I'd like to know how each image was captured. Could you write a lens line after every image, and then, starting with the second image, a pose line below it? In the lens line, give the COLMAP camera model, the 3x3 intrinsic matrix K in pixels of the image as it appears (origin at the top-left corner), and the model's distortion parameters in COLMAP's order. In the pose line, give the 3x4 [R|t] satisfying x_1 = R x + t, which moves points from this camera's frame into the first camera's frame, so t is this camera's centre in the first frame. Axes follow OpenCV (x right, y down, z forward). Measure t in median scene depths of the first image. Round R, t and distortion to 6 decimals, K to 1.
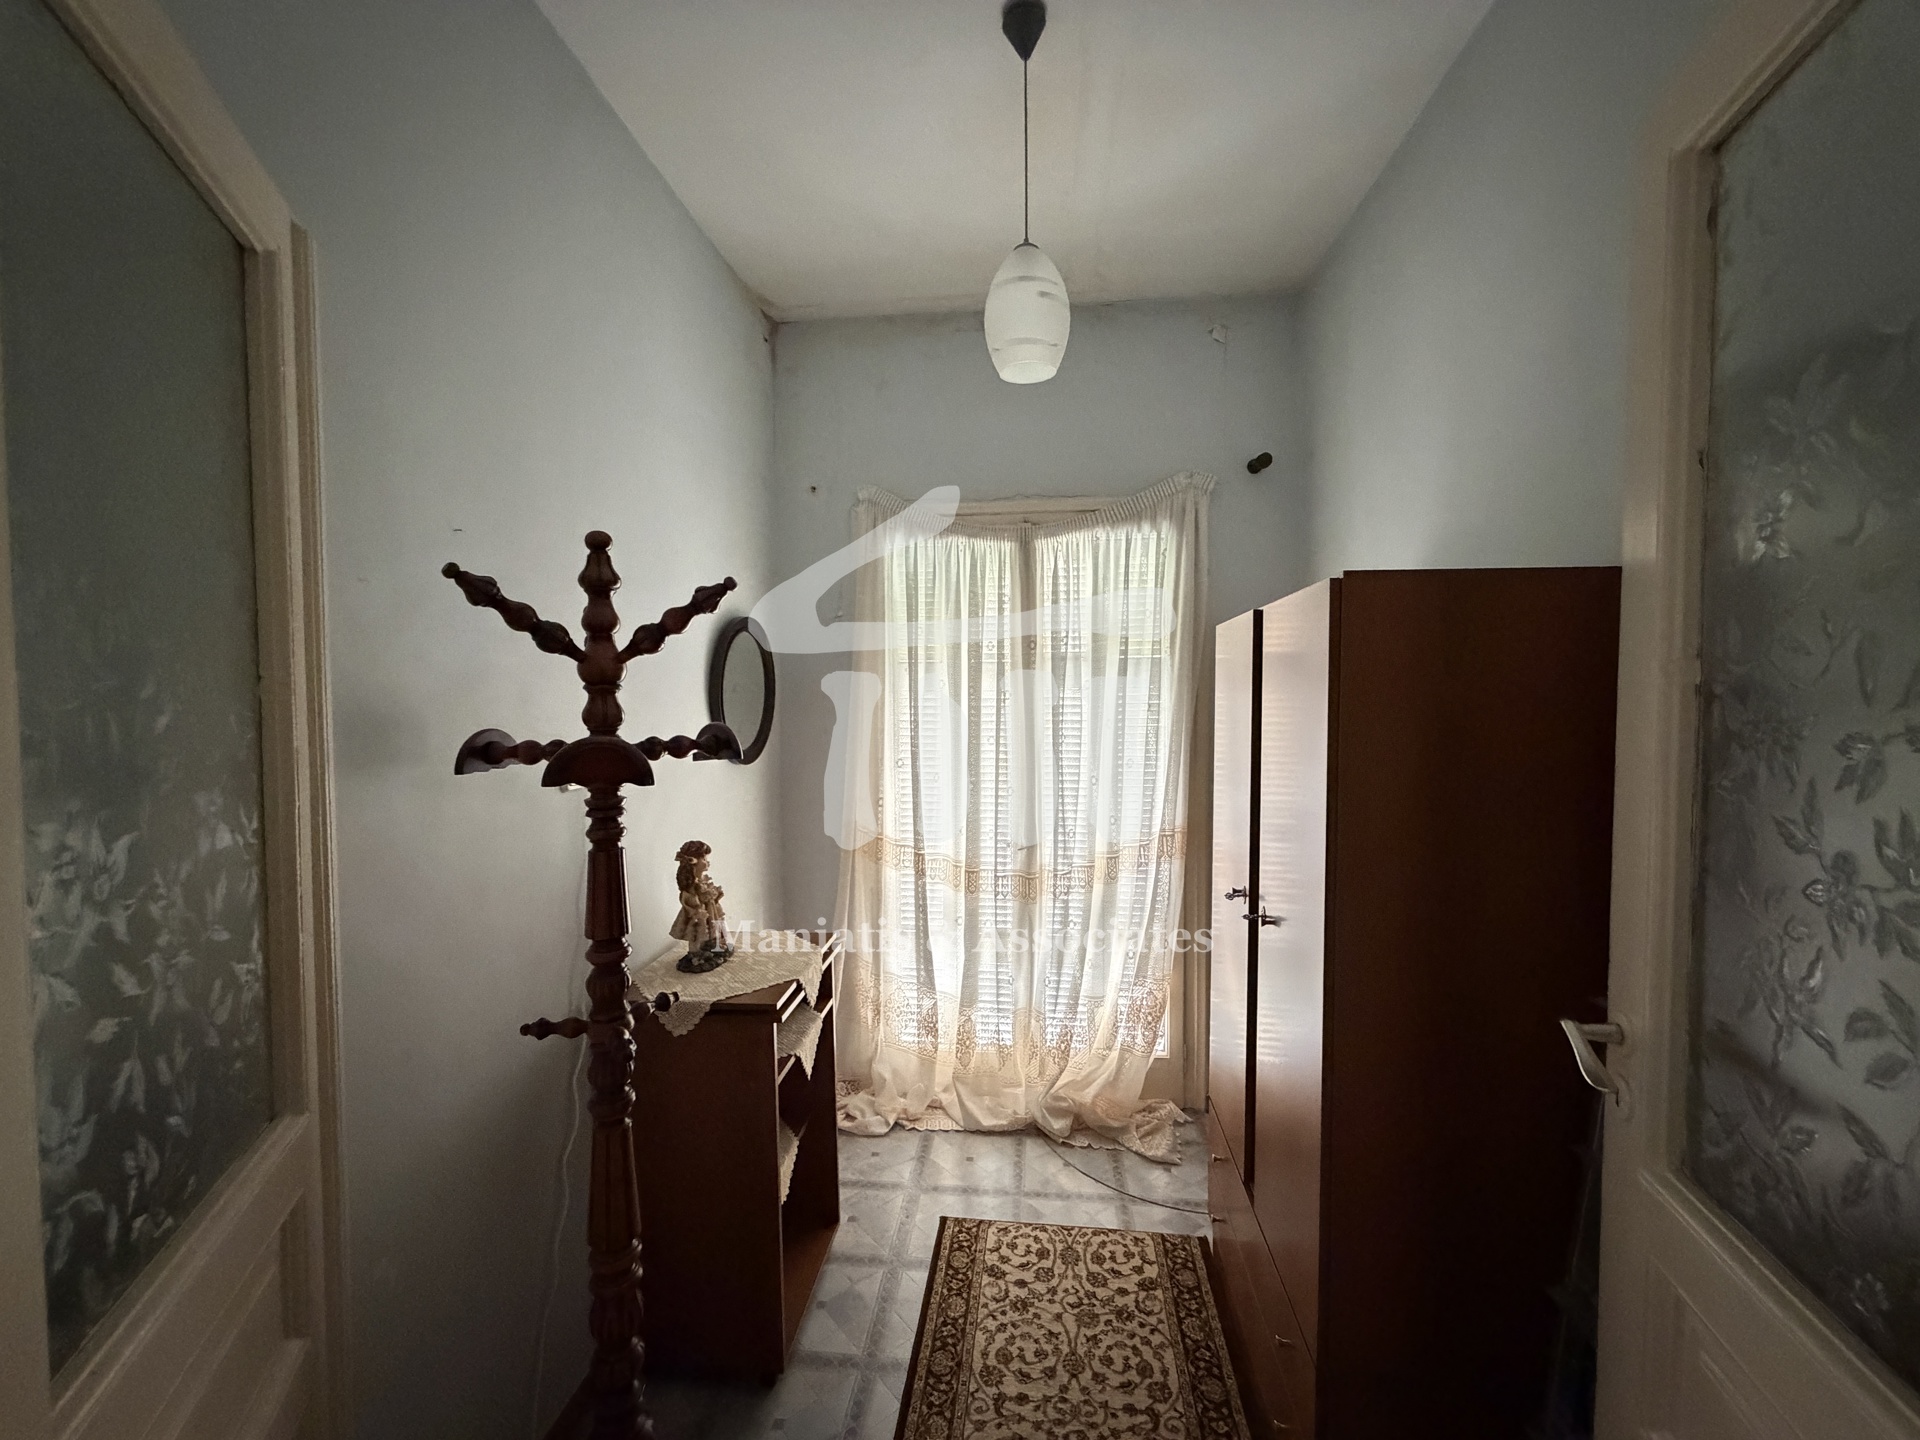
lens RADIAL K [[764.1, 0, 957.9], [0, 764.1, 719.9], [0, 0, 1]] dist [-0.000513, 0.000201]
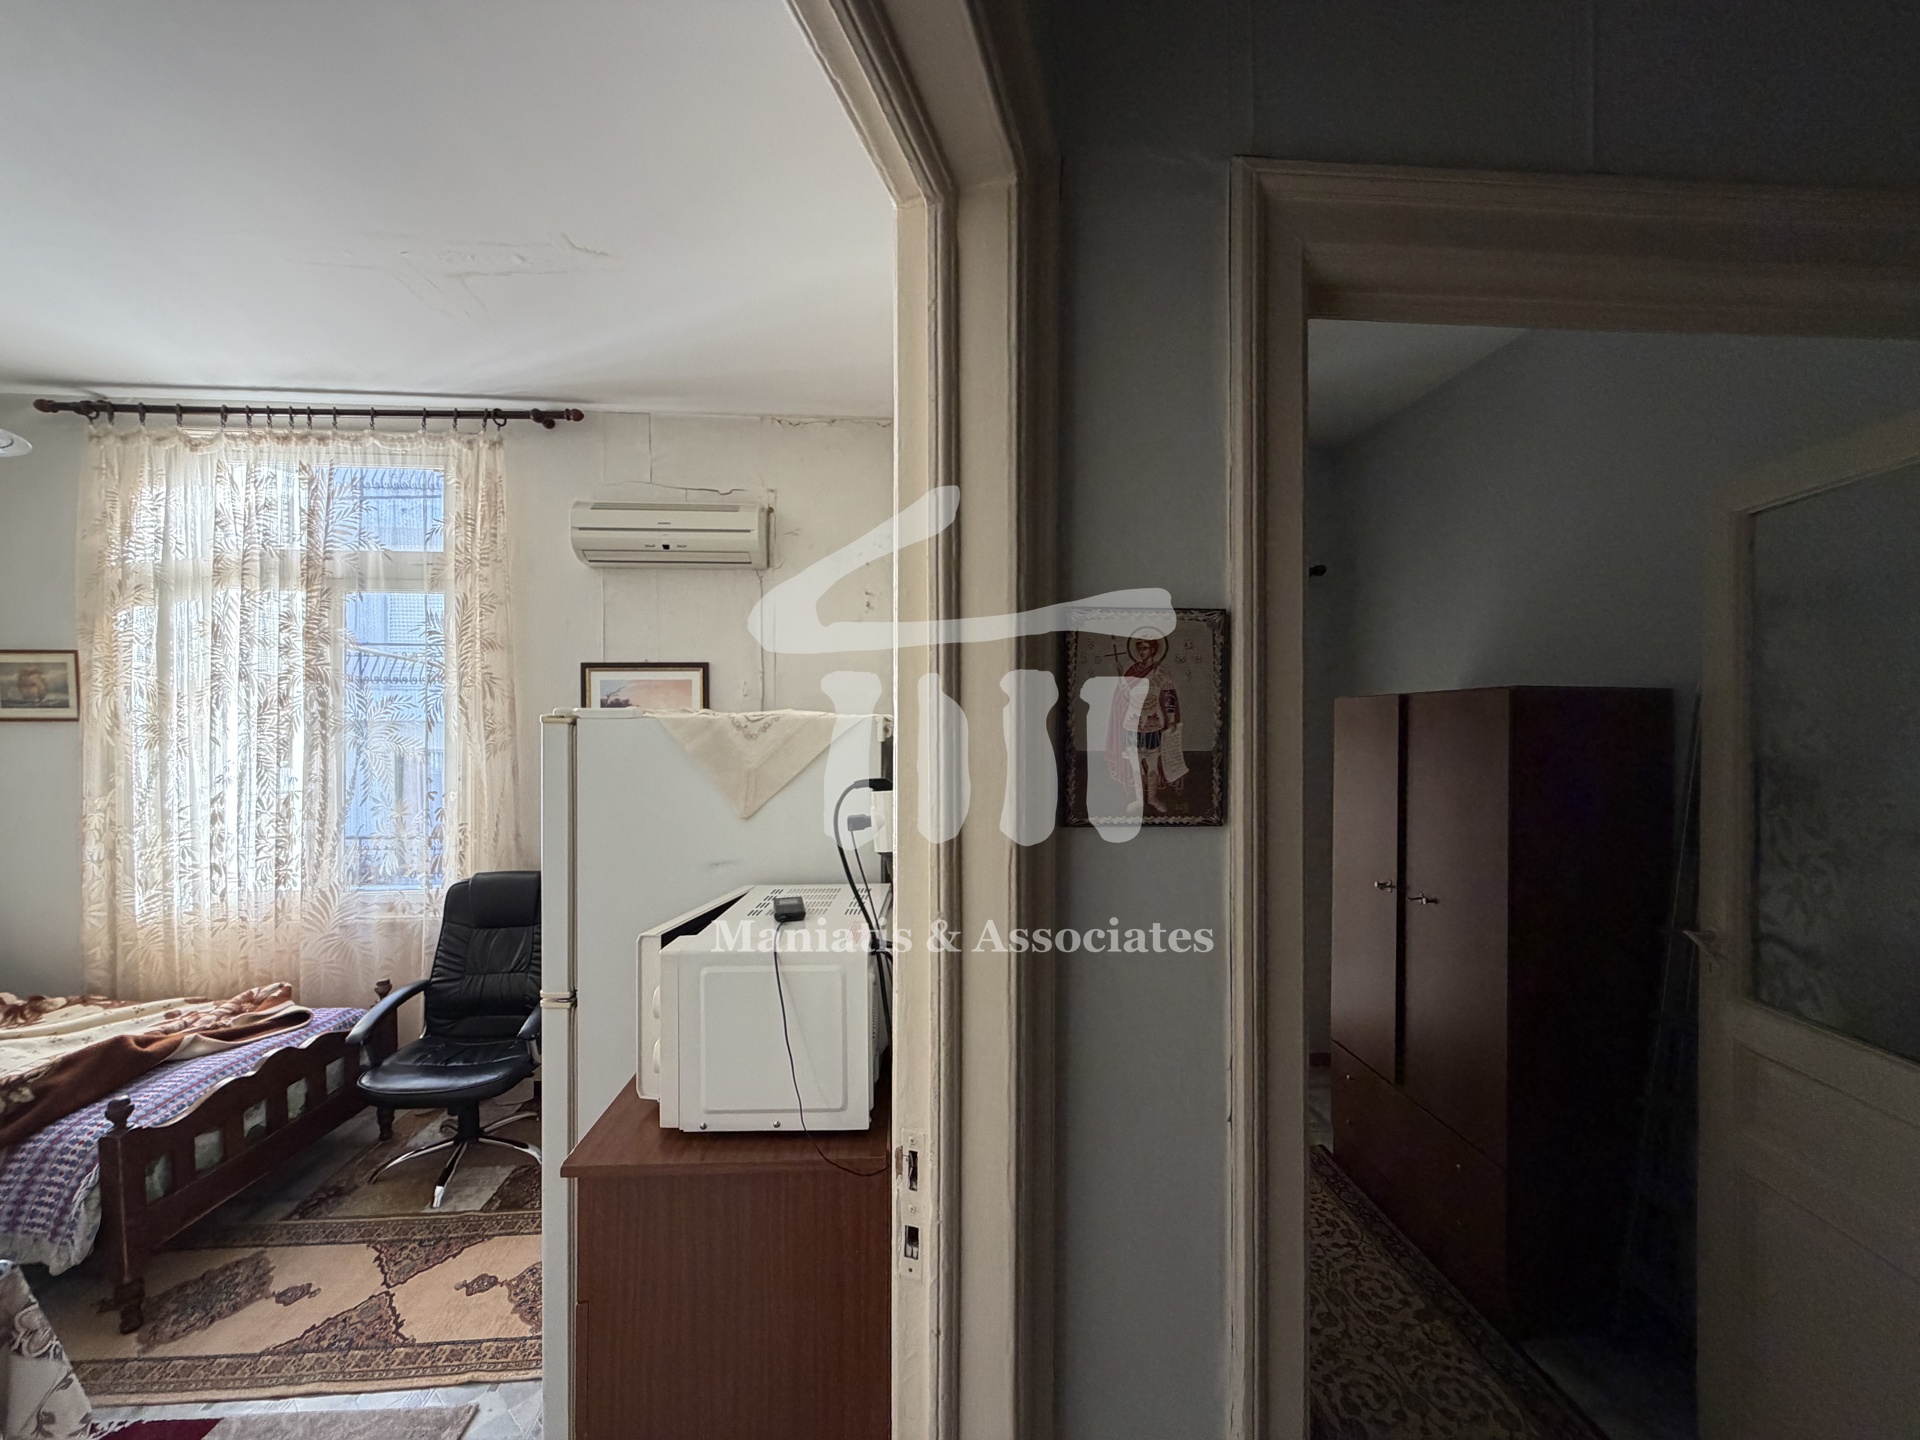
lens RADIAL K [[764.1, 0, 954.5], [0, 764.1, 715.9], [0, 0, 1]] dist [-0.000513, 0.000201]
pose [[0.984018, 0.012038, 0.177662, -0.457647], [-0.004854, 0.999155, -0.040812, -0.022229], [-0.178003, 0.039297, 0.983245, -0.200924]]
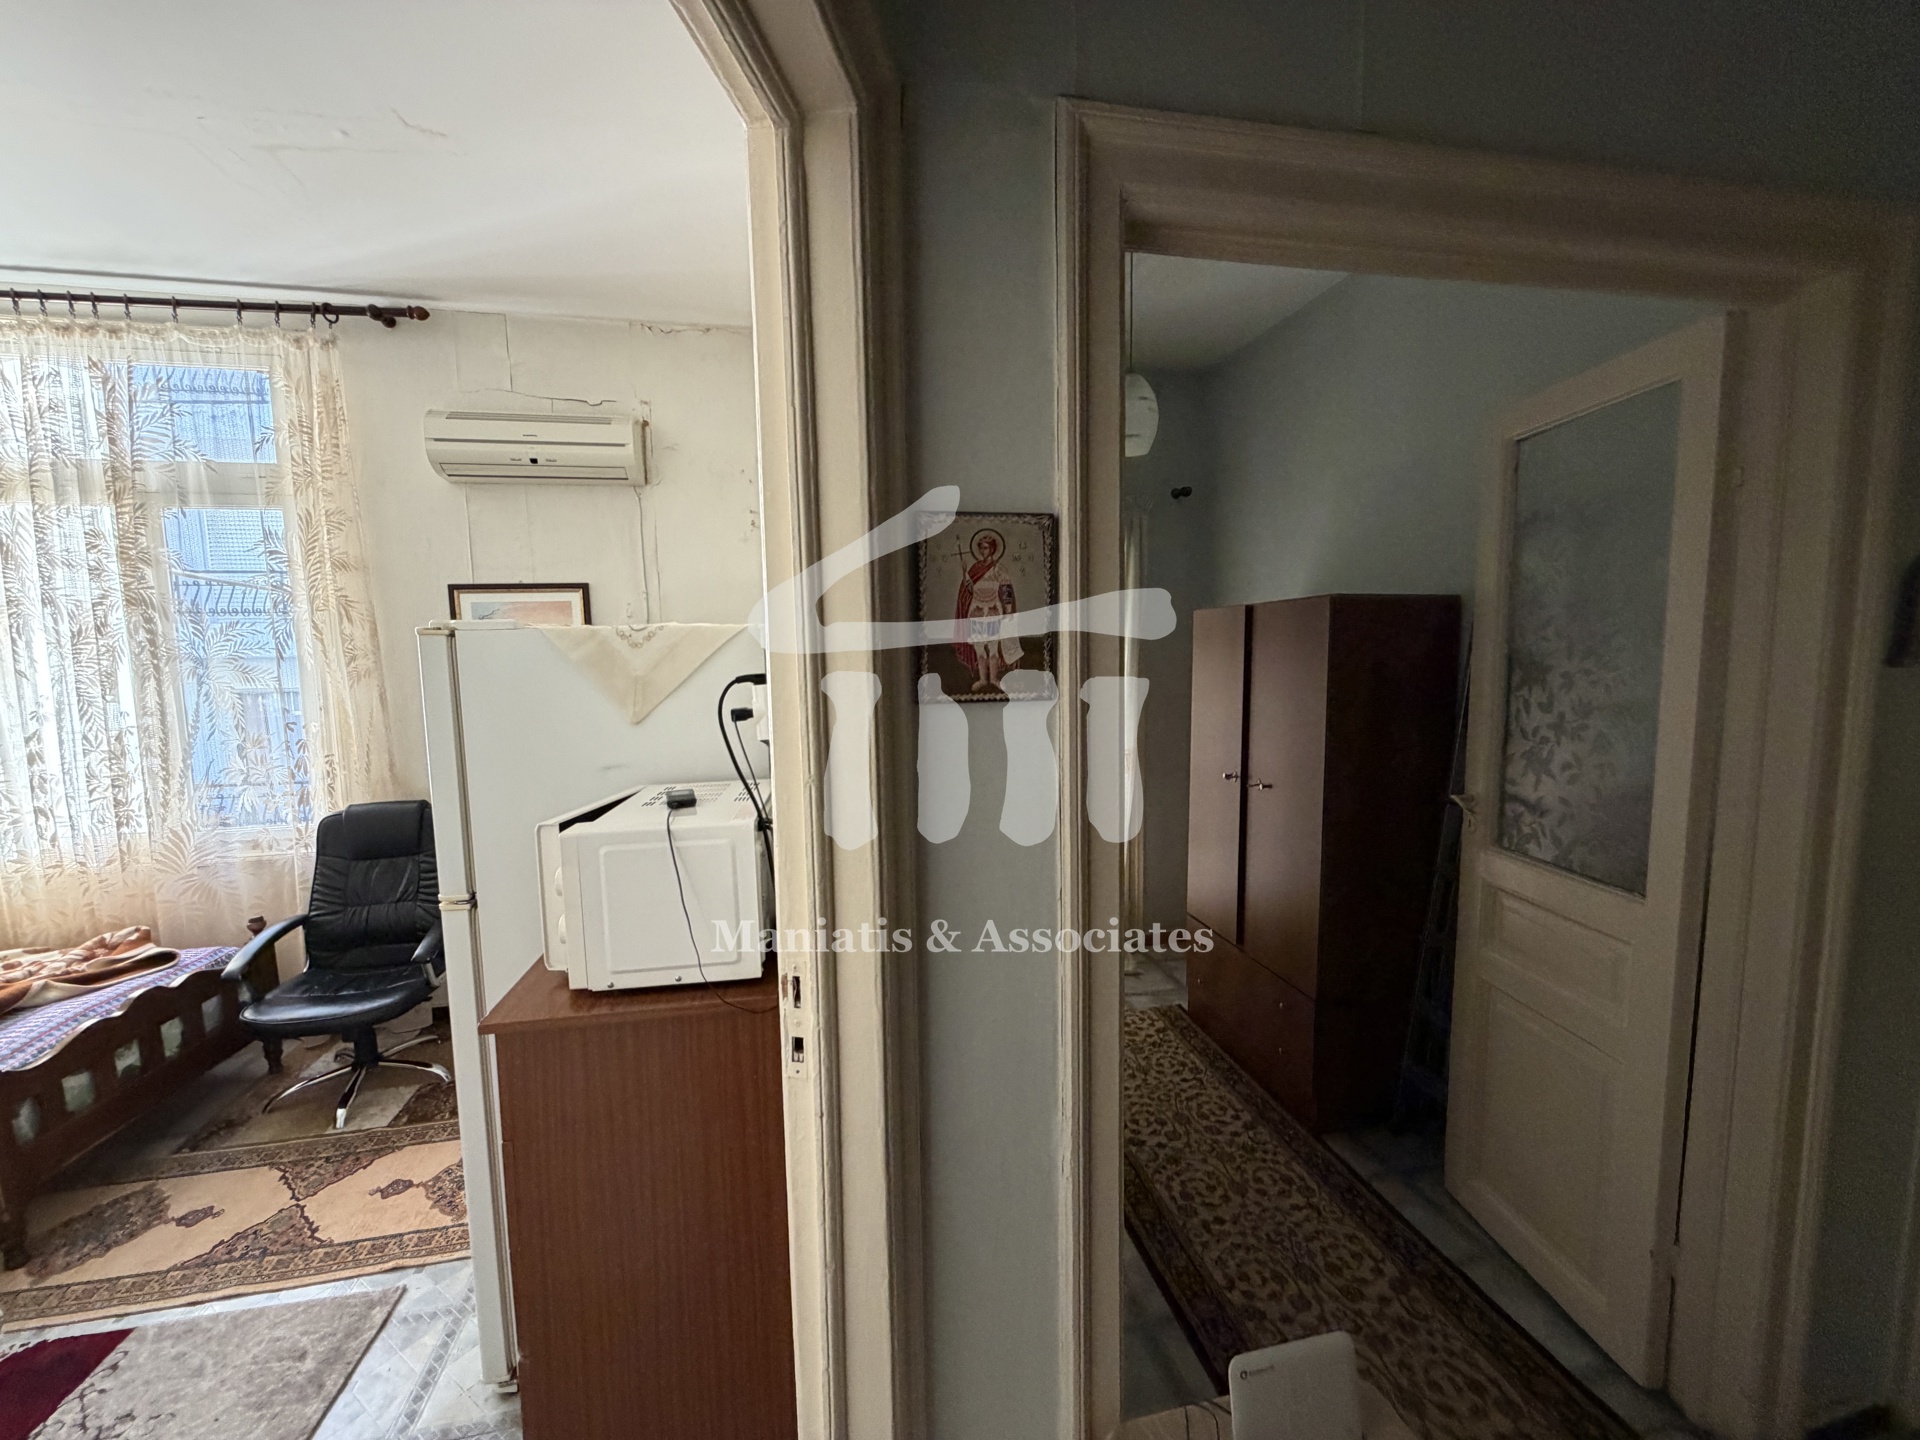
lens RADIAL K [[764.1, 0, 954.4], [0, 764.1, 717.1], [0, 0, 1]] dist [-0.000513, 0.000201]
pose [[0.952611, -0.034499, 0.302229, -0.451568], [0.018326, 0.998252, 0.056185, -0.003306], [-0.303639, -0.047983, 0.951578, -0.252719]]
